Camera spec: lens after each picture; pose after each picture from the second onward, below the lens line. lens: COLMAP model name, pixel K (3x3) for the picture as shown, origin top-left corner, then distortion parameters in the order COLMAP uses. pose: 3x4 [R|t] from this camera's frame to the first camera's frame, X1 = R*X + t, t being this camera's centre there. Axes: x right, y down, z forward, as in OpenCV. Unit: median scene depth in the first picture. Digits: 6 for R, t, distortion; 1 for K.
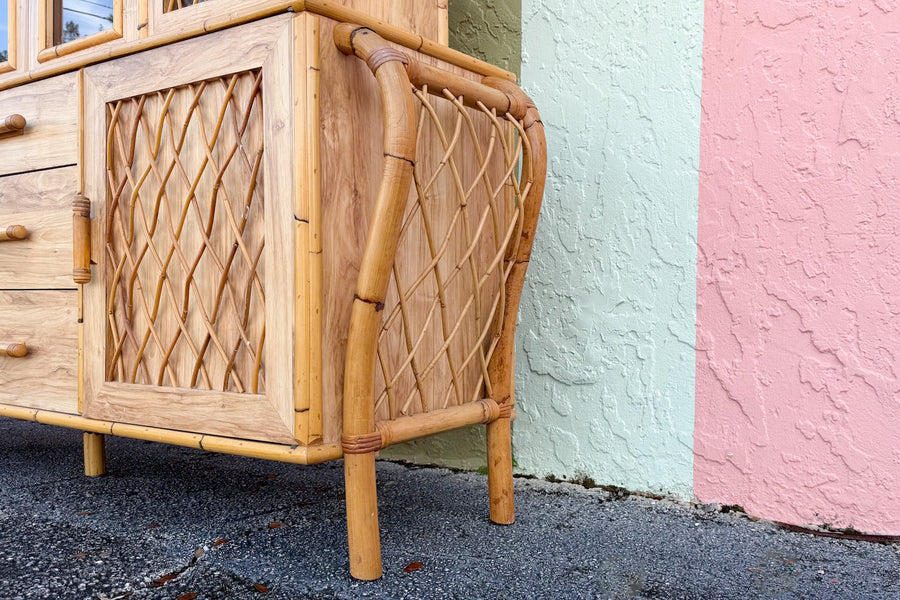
lens RADIAL K [[815.8, 0, 559.5], [0, 815.8, 313.7], [0, 0, 1]] dist [0.080770, -0.075737]
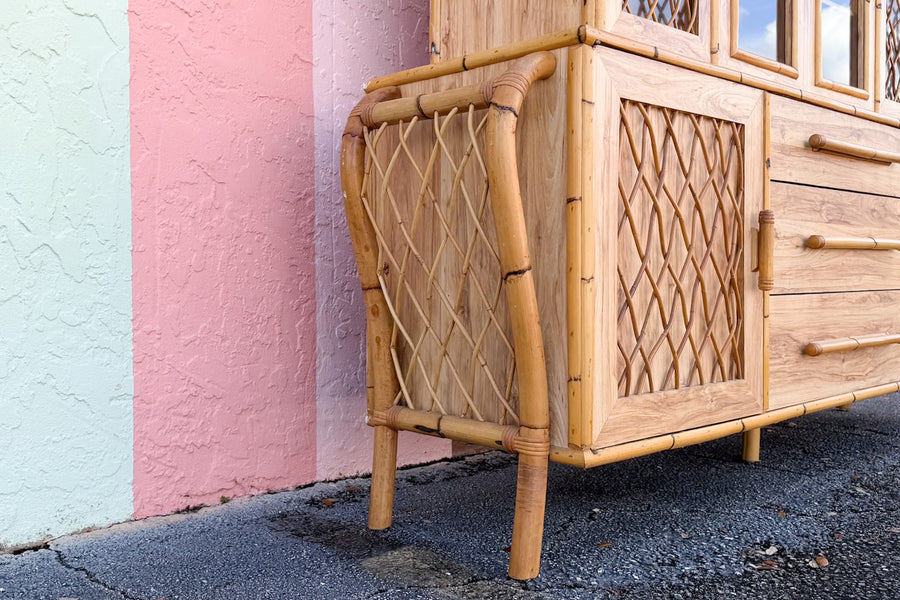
lens RADIAL K [[903.1, 0, 372.0], [0, 903.1, 299.9], [0, 0, 1]] dist [0.037684, 0.000000]
pose [[0.270764, -0.032687, 0.962091, -2.275041], [0.016021, 0.999438, 0.029447, -0.070222], [-0.962512, 0.007440, 0.271135, 1.438719]]
